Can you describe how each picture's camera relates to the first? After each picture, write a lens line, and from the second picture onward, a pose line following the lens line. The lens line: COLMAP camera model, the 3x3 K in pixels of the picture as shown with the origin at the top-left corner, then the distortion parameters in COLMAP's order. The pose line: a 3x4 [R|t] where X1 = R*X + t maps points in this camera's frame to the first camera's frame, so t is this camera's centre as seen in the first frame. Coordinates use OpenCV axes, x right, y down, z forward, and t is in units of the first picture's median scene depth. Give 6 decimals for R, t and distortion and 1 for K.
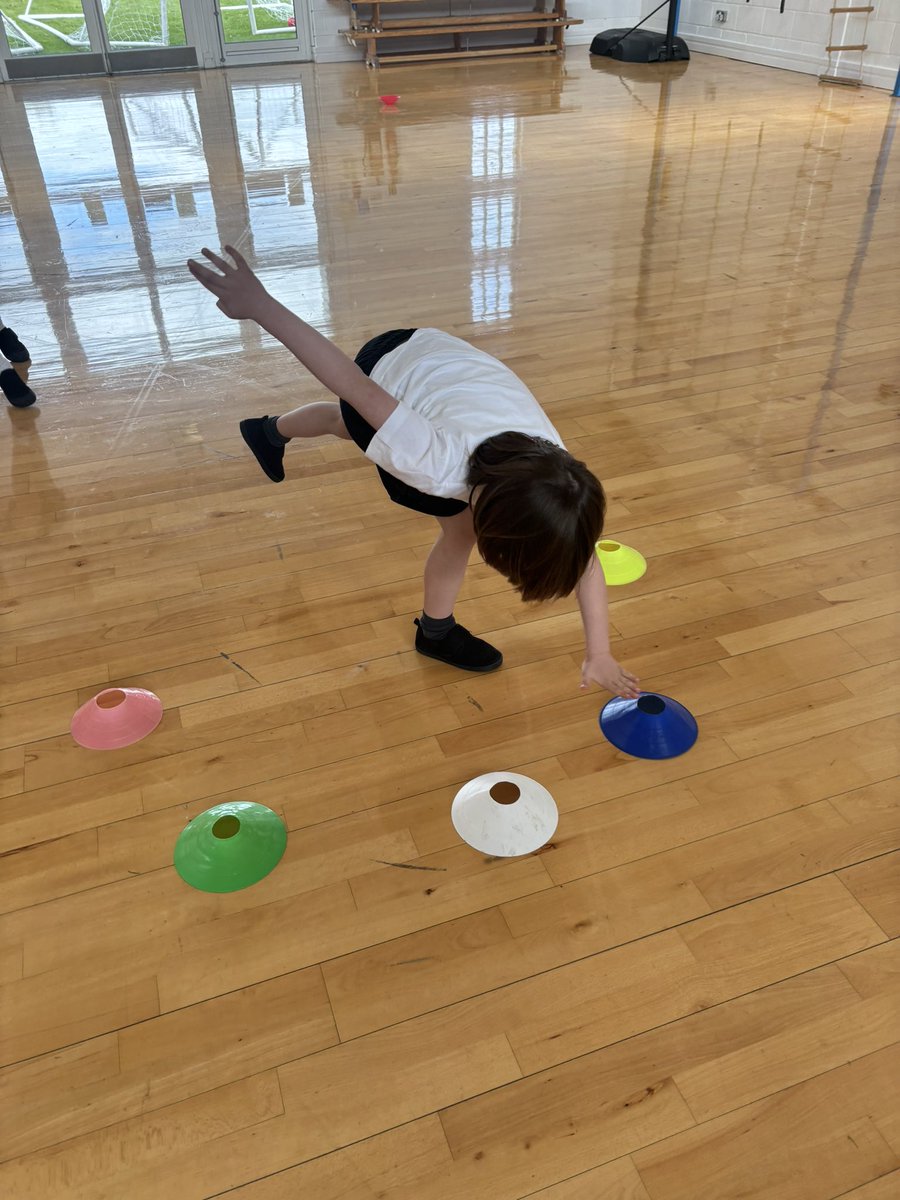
lens RADIAL K [[895.0, 0, 451.4], [0, 895.0, 596.4], [0, 0, 1]] dist [0.014034, -0.008063]
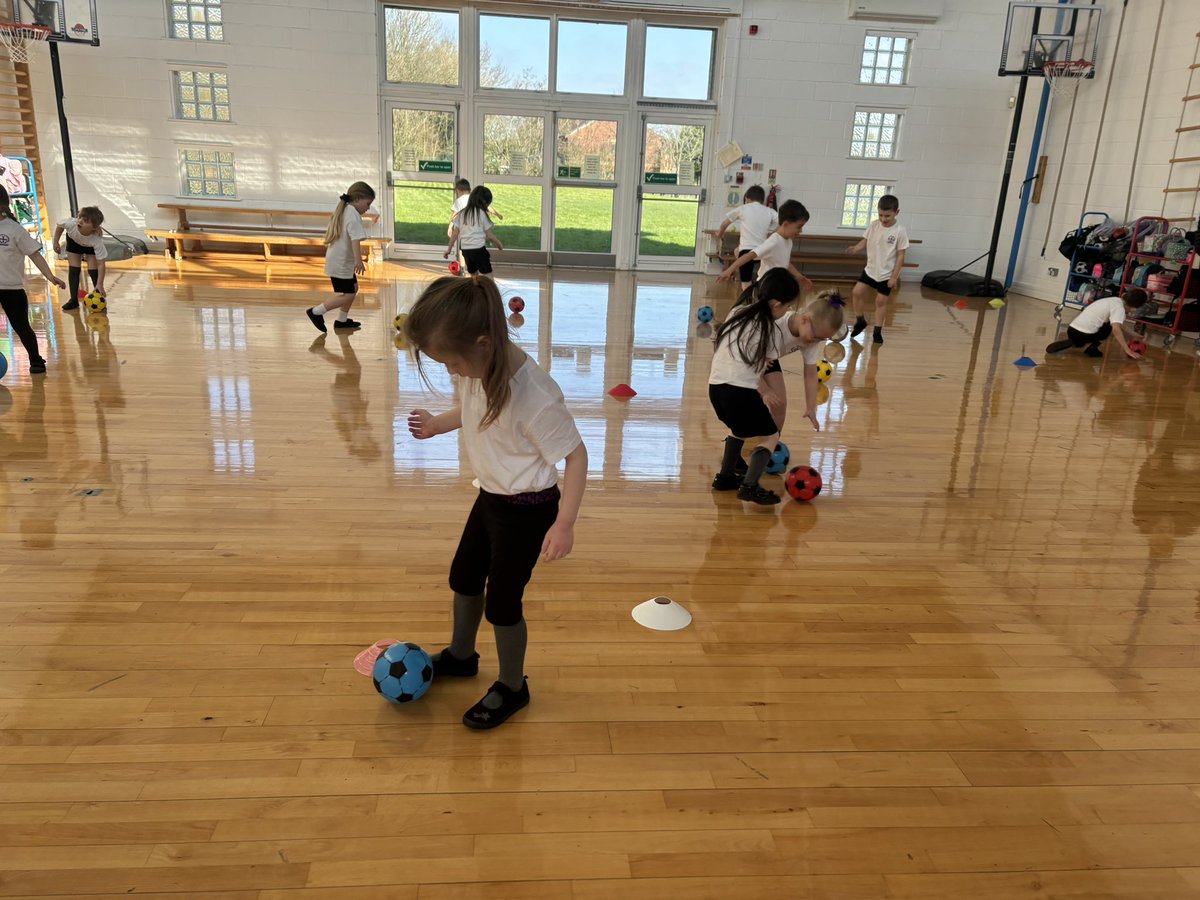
lens RADIAL K [[895.0, 0, 593.5], [0, 895.0, 458.4], [0, 0, 1]] dist [0.014034, -0.008063]
pose [[0.963615, 0.140603, -0.227325, 0.020878], [-0.208187, 0.928200, -0.308388, 0.071584], [0.167642, 0.344493, 0.923699, -0.106636]]
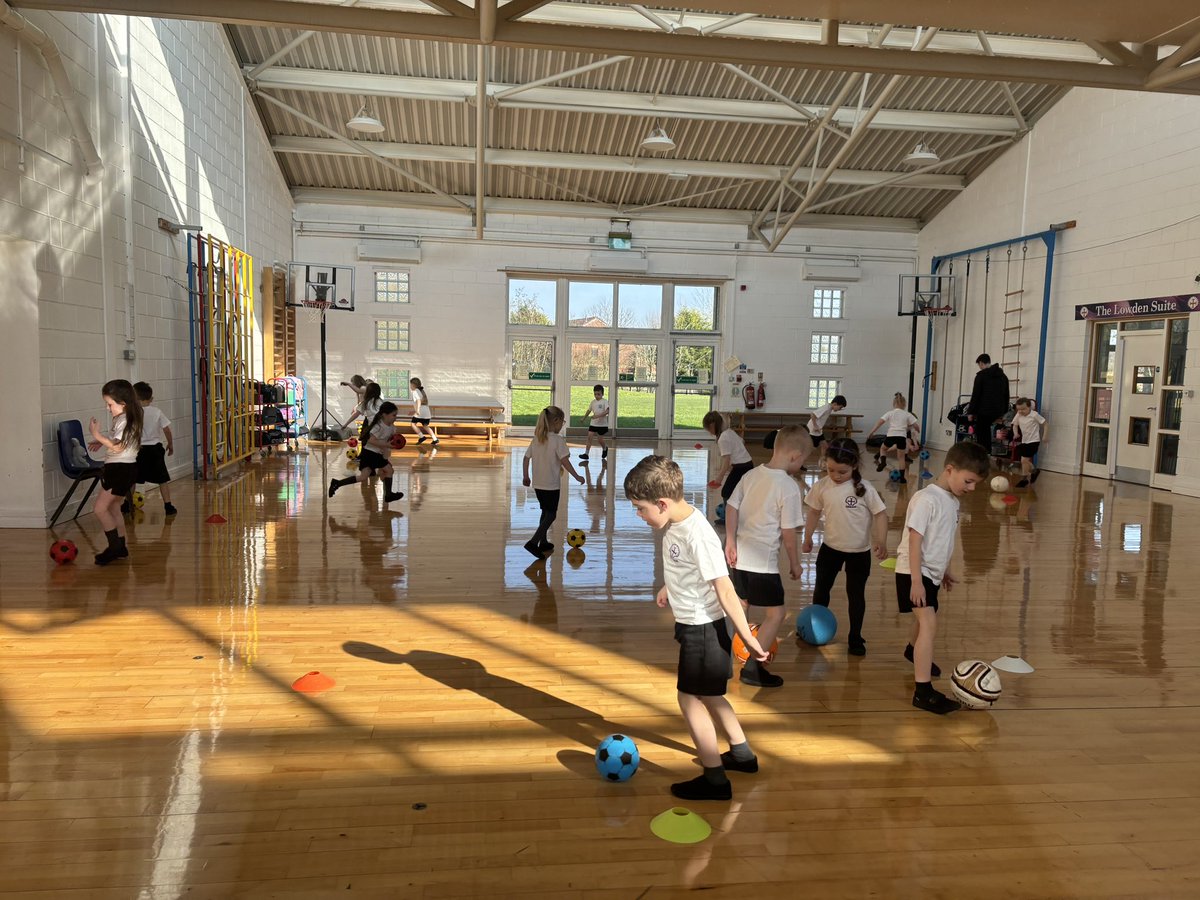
lens RADIAL K [[895.0, 0, 599.6], [0, 895.0, 456.0], [0, 0, 1]] dist [0.014034, -0.008063]
pose [[0.976401, 0.063240, -0.206497, -0.011797], [-0.162153, 0.846214, -0.507571, 0.425773], [0.142642, 0.529077, 0.836499, -0.588324]]
